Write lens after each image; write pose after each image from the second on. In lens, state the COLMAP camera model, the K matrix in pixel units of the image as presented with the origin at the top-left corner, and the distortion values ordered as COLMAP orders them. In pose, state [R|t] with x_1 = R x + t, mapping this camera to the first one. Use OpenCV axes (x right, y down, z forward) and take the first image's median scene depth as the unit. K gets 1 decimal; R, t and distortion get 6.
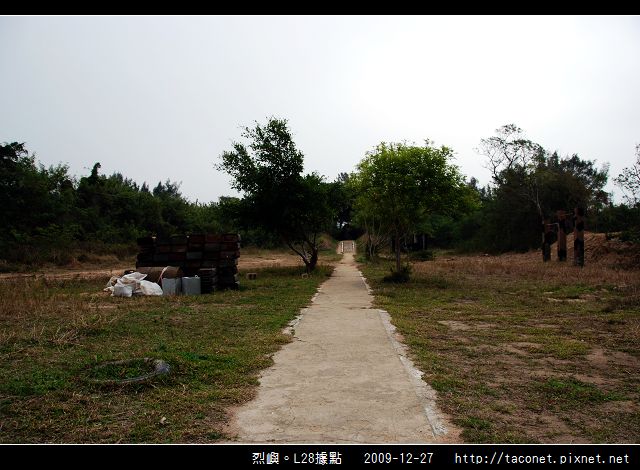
lens RADIAL K [[513.3, 0, 320.0], [0, 513.3, 235.0], [0, 0, 1]] dist [-0.087534, 0.001089]
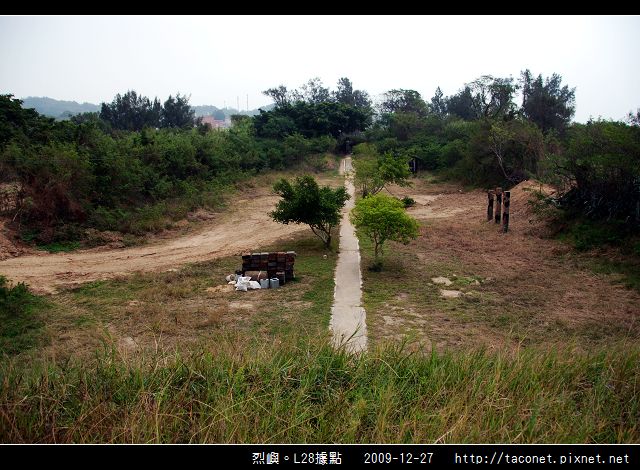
lens RADIAL K [[513.3, 0, 320.0], [0, 513.3, 235.0], [0, 0, 1]] dist [-0.087534, 0.001089]
pose [[0.999890, -0.014463, -0.003418, -0.008673], [0.014860, 0.975621, 0.218959, -0.080559], [0.000168, -0.218986, 0.975728, -0.146145]]
